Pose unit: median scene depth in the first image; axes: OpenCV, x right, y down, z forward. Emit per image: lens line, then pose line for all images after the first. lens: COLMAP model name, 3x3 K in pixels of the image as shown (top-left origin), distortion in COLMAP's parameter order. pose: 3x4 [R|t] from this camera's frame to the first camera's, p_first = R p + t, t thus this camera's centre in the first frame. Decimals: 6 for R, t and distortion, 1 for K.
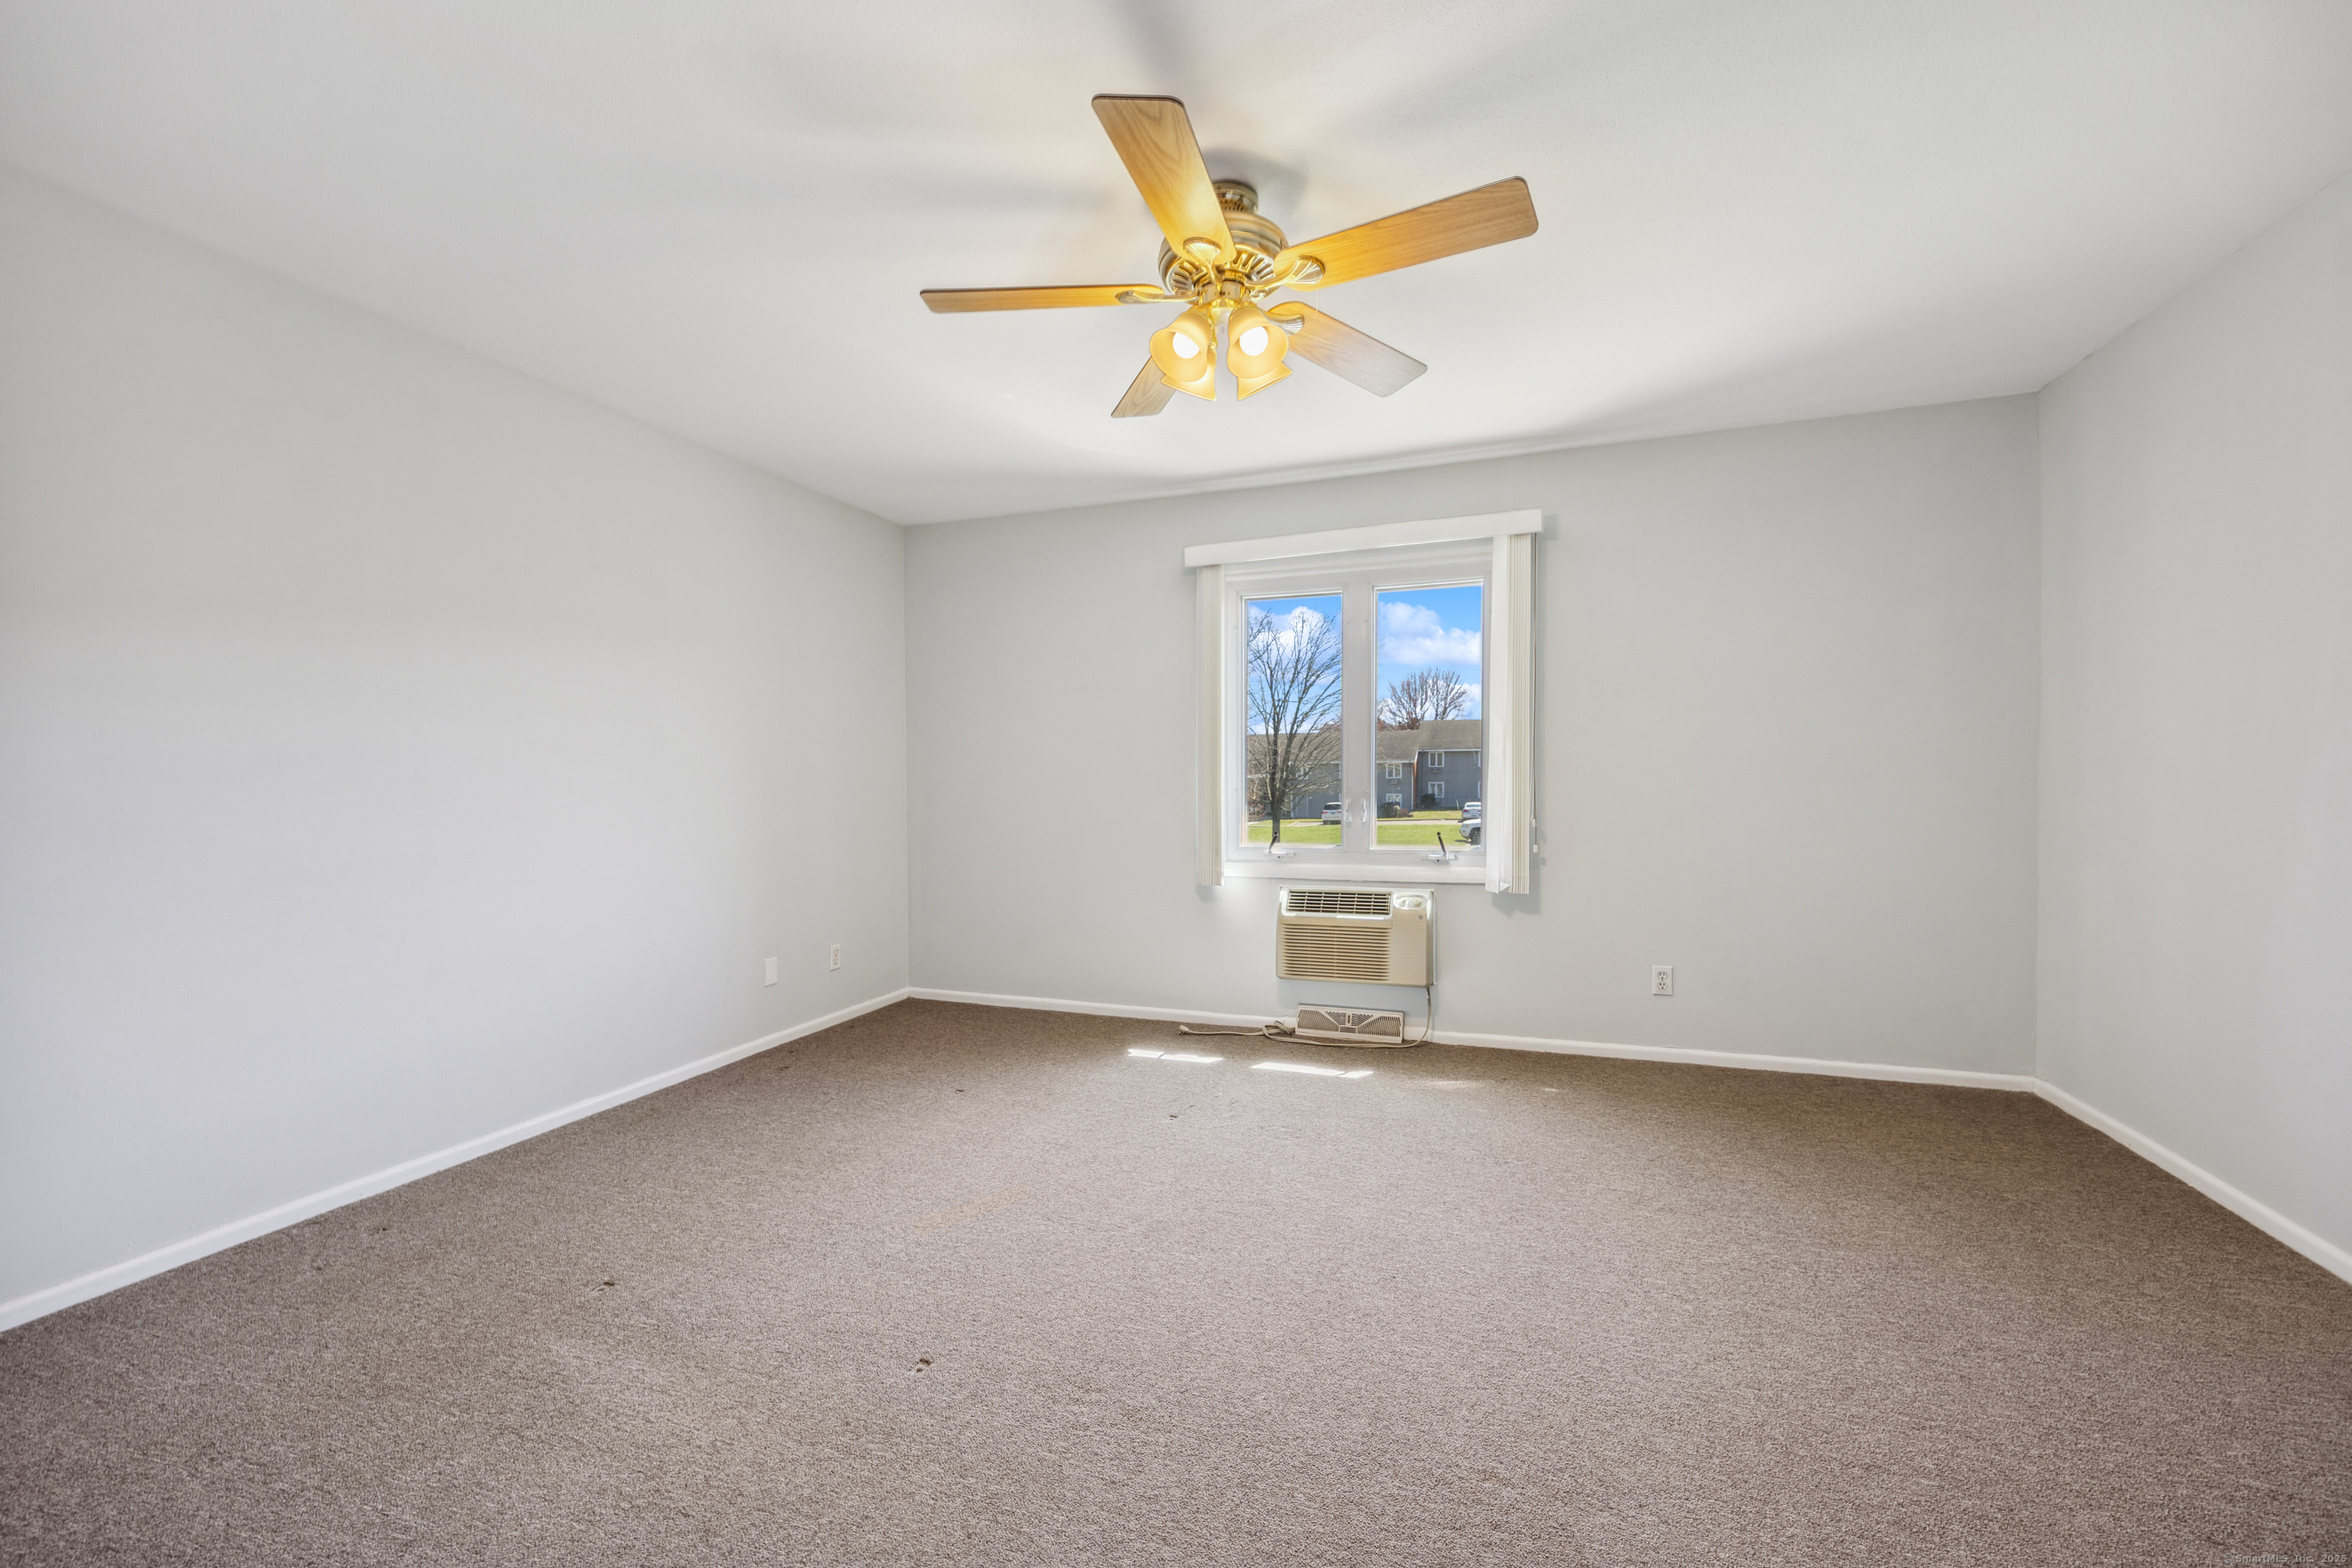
lens RADIAL K [[916.3, 0, 1190.3], [0, 916.3, 760.4], [0, 0, 1]] dist [0.000025, -0.000059]
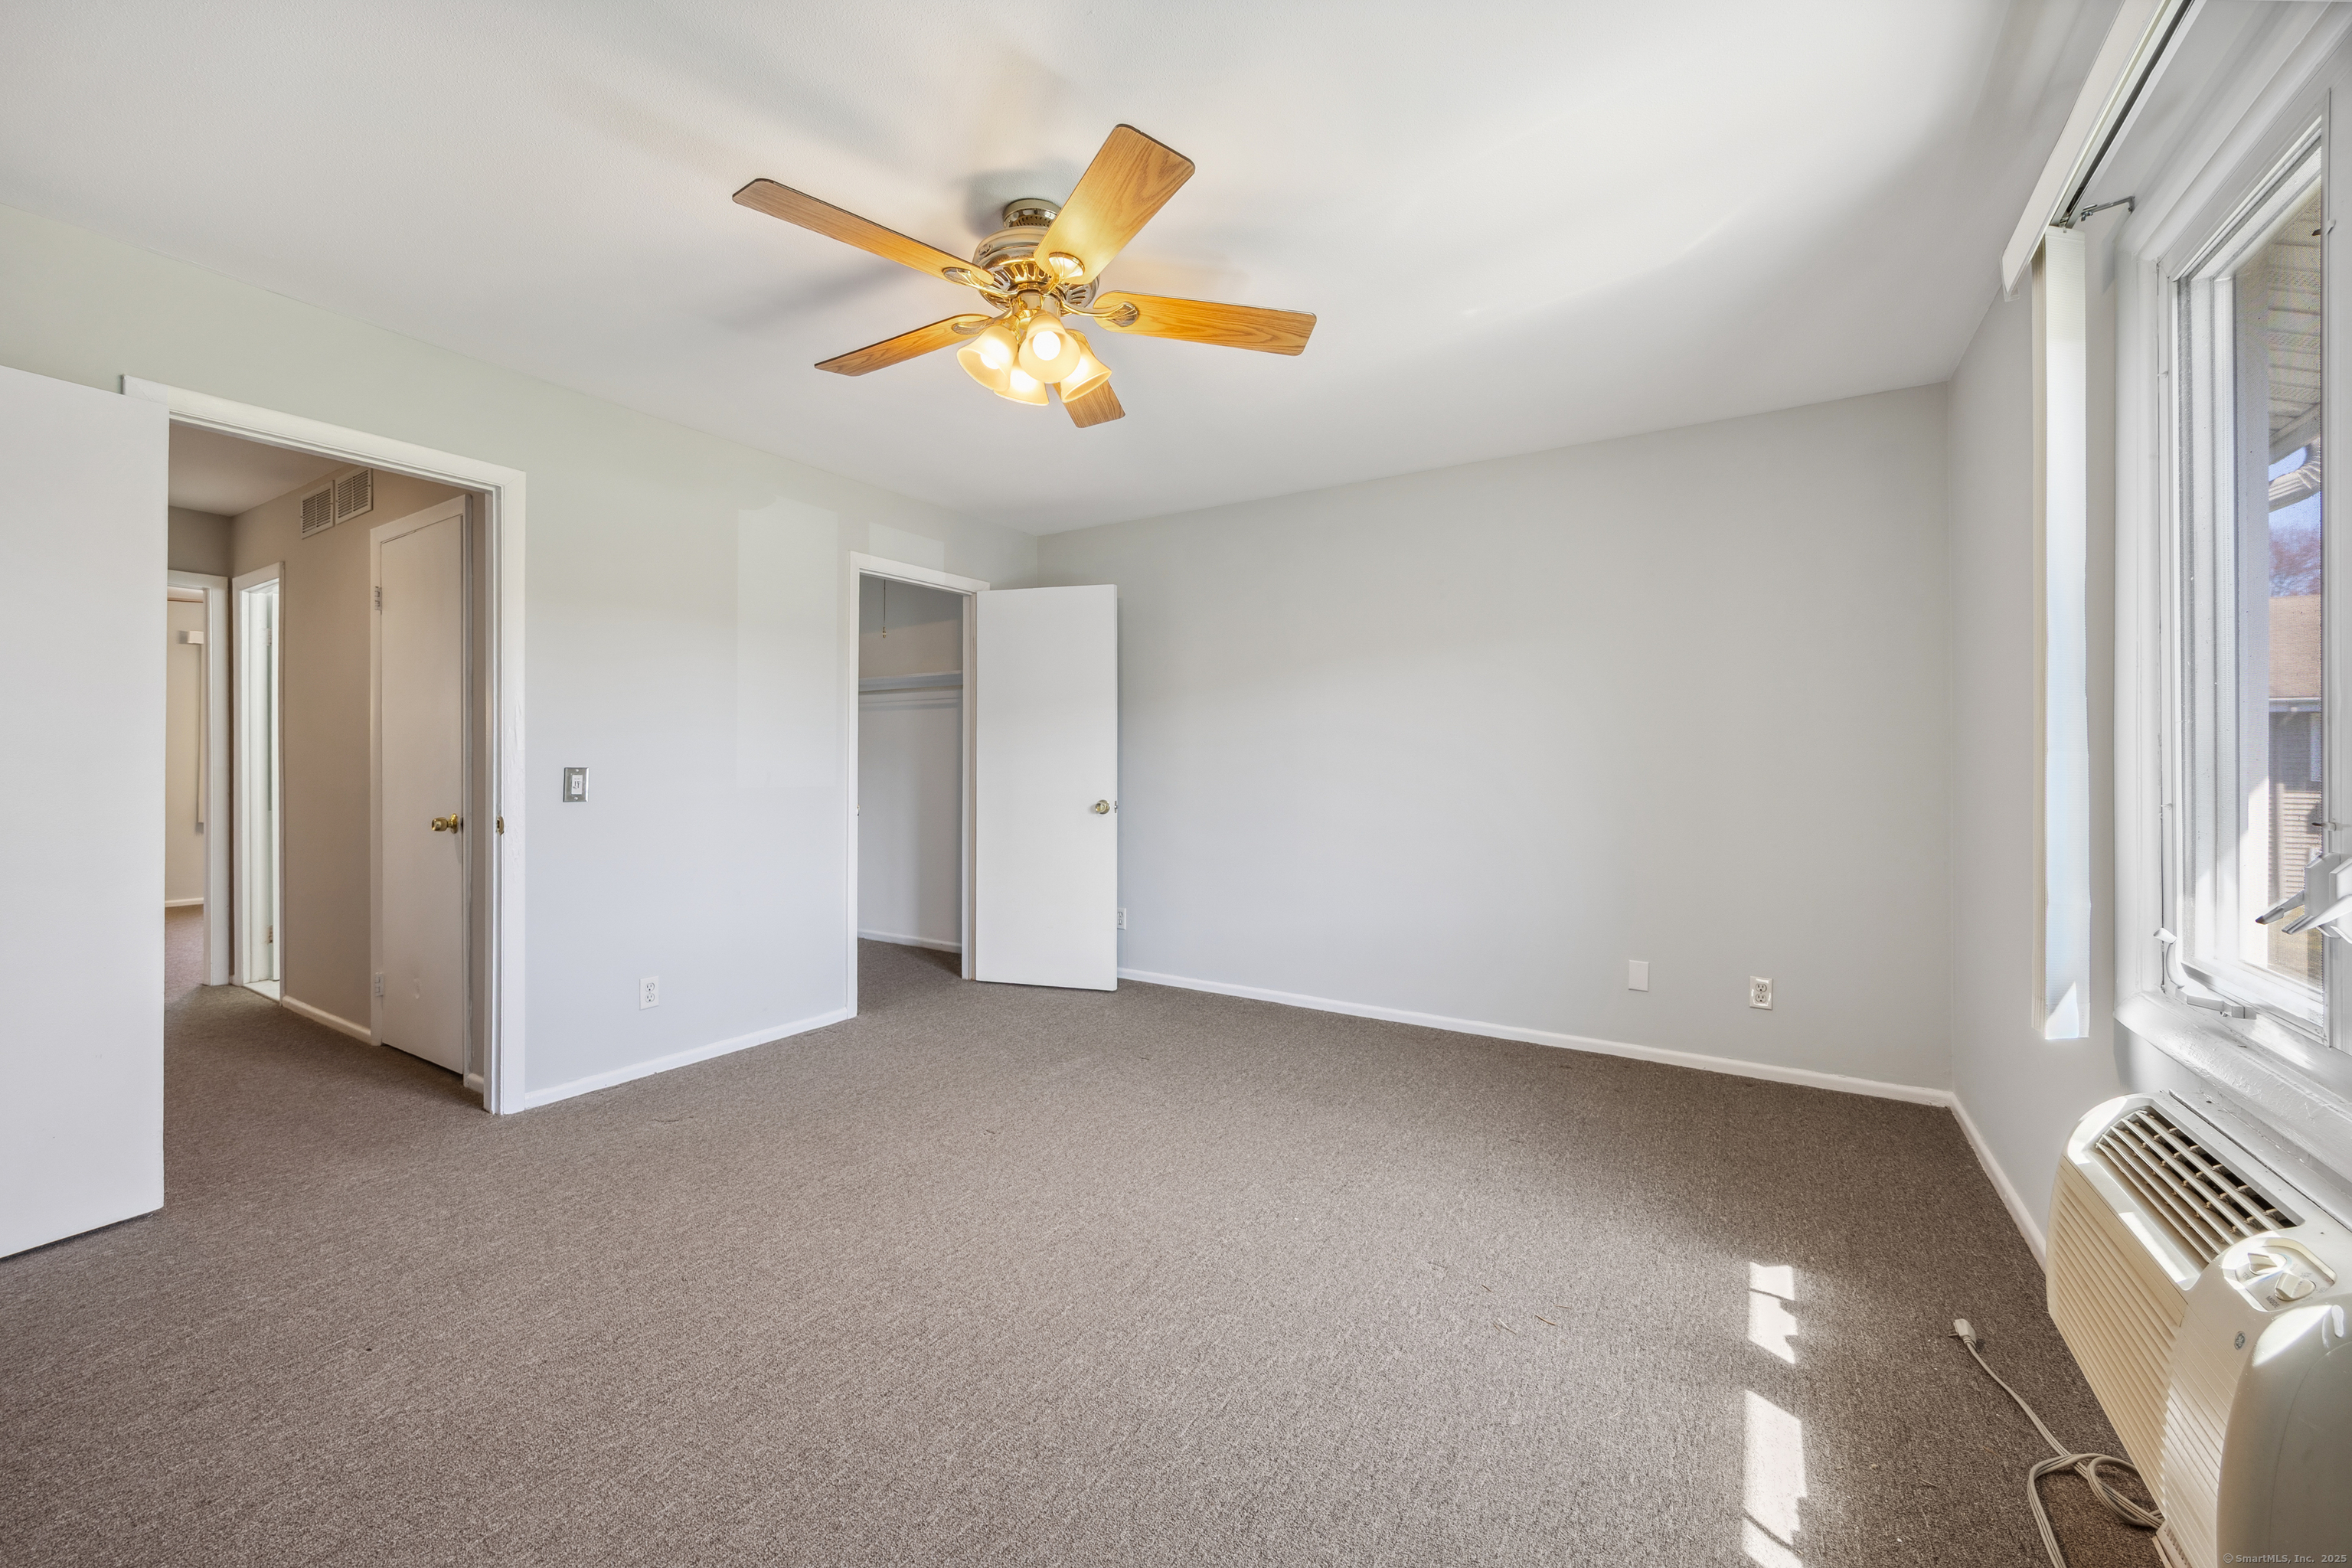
lens RADIAL K [[916.3, 0, 1190.3], [0, 916.3, 760.4], [0, 0, 1]] dist [0.000025, -0.000059]
pose [[-0.192634, 0.009097, -0.981228, 0.615512], [0.014252, 0.999877, 0.006472, -0.001434], [0.981167, -0.012737, -0.192740, 0.846005]]
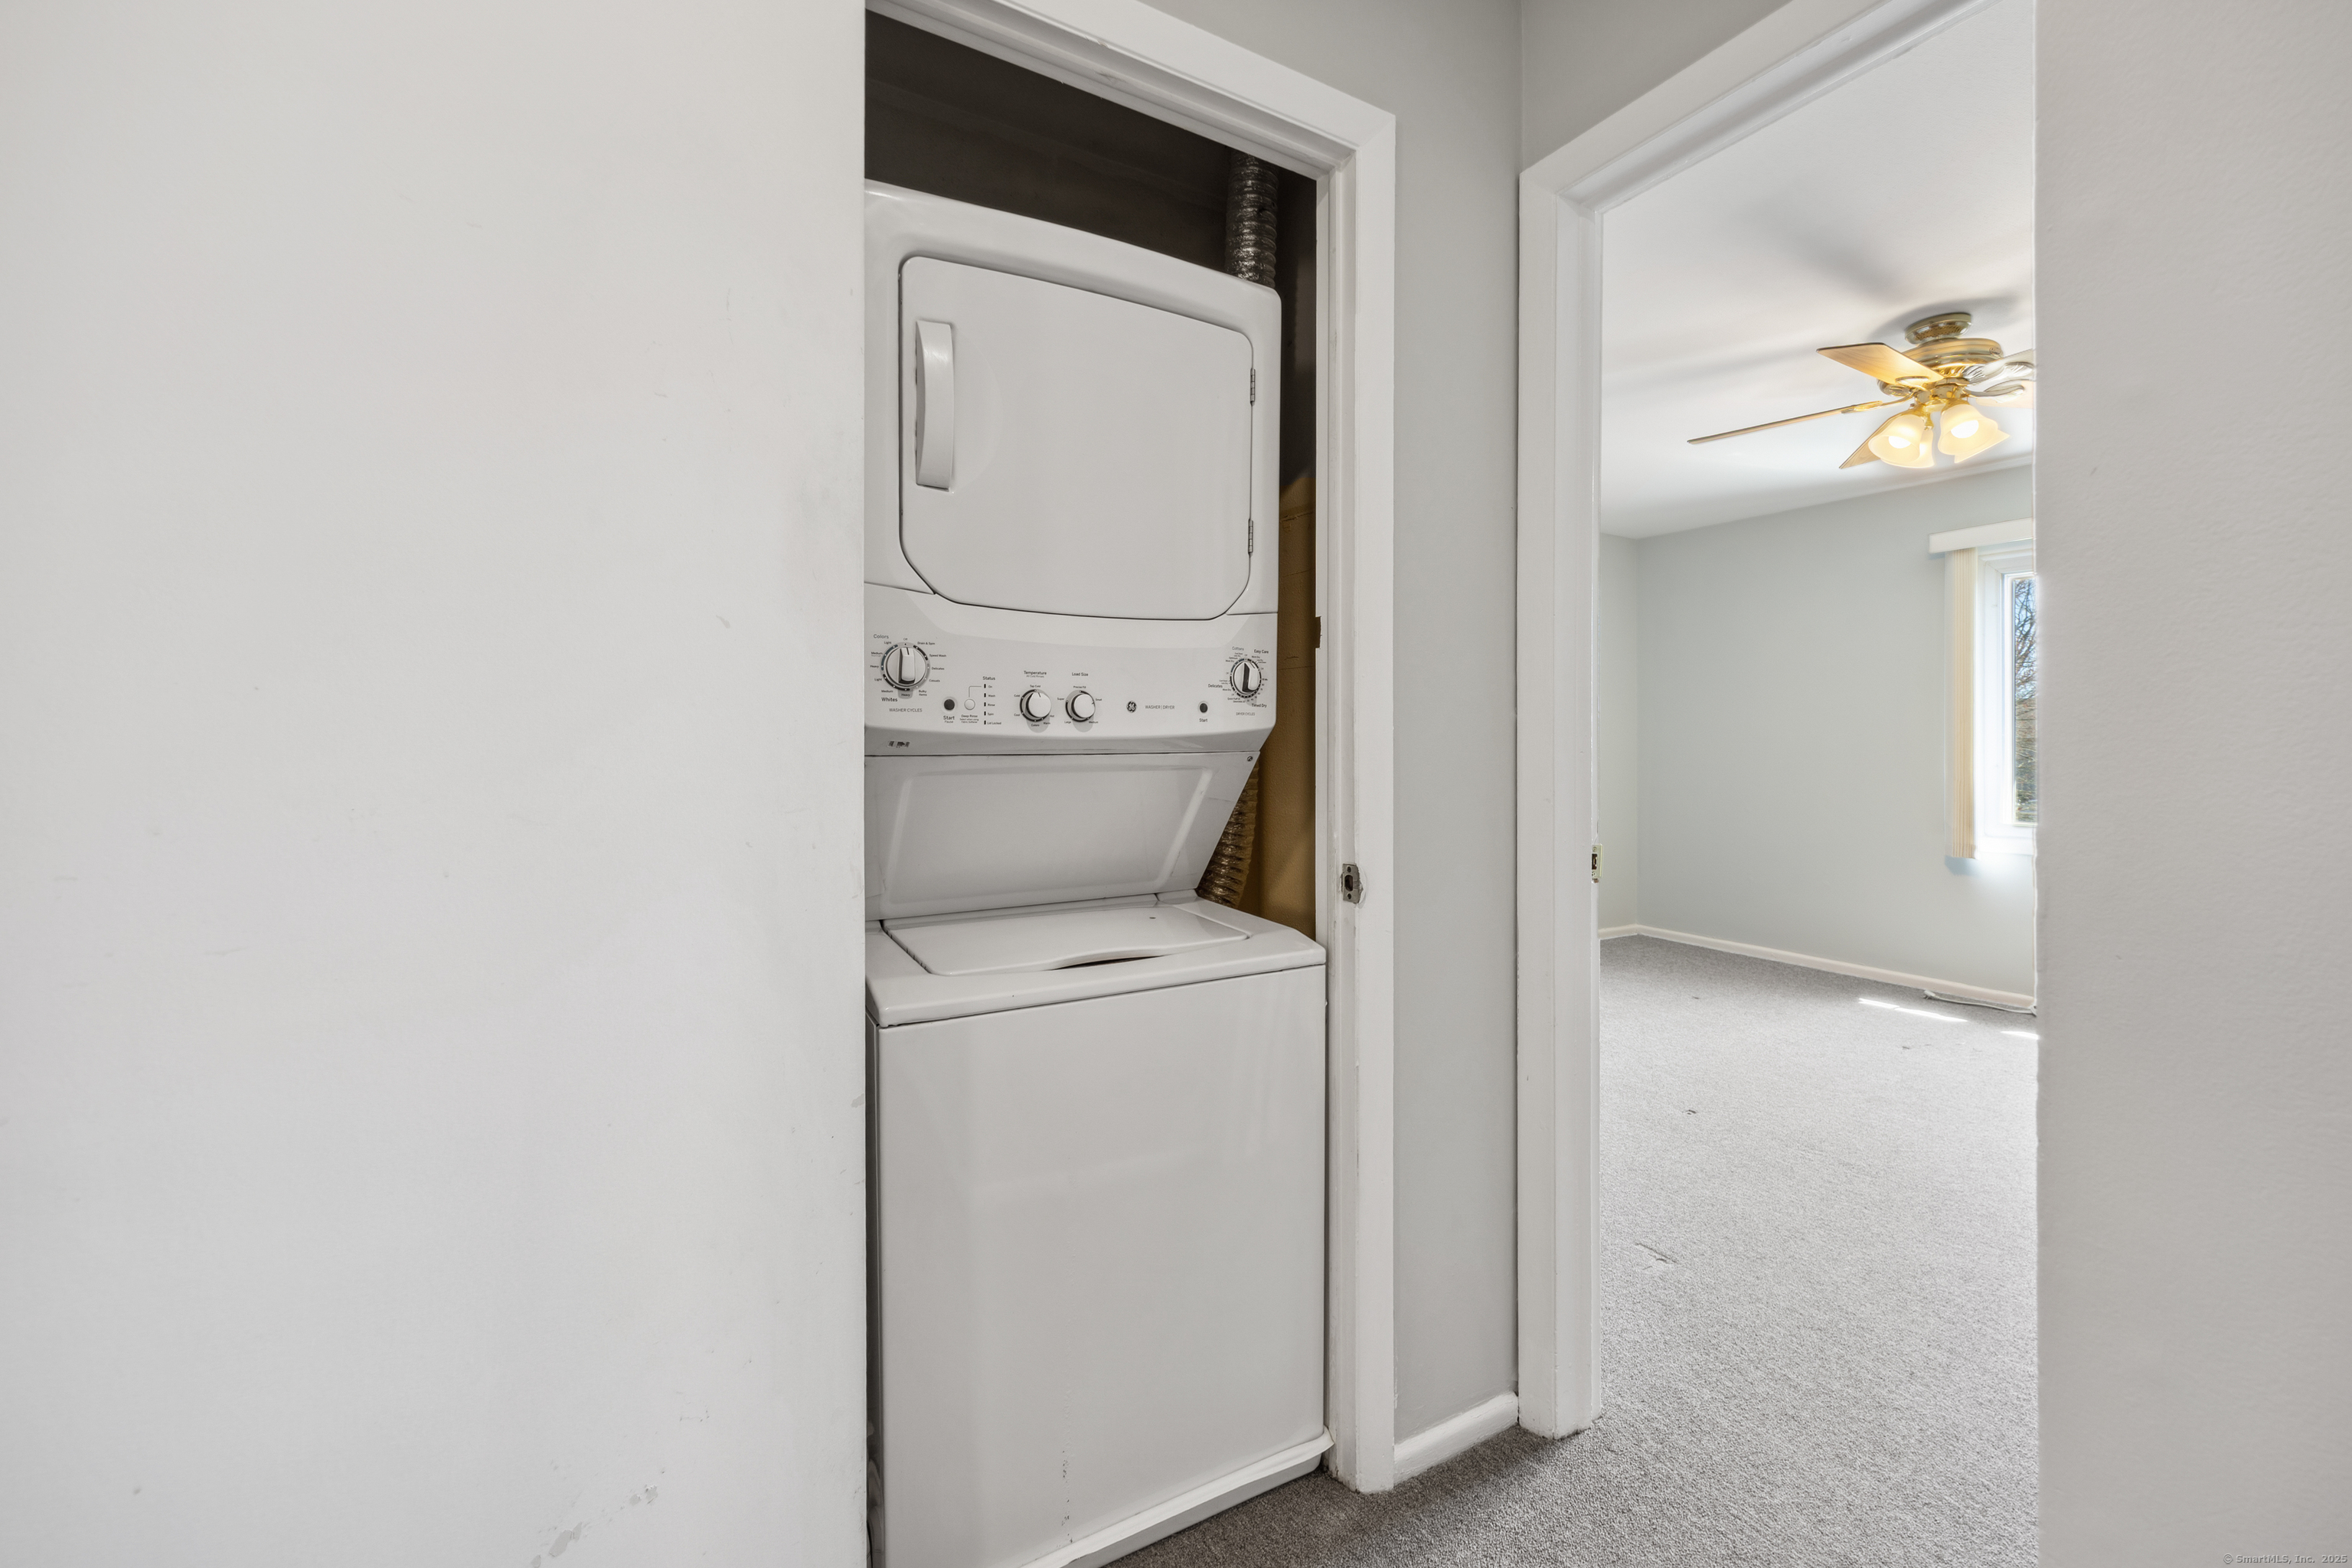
lens RADIAL K [[971.4, 0, 1168.3], [0, 971.4, 723.1], [0, 0, 1]] dist [0.001058, 0.000243]
pose [[0.759729, 0.003159, -0.650232, 0.061070], [-0.005377, 0.999985, -0.001424, -0.009645], [0.650218, 0.004578, 0.759734, -0.461302]]
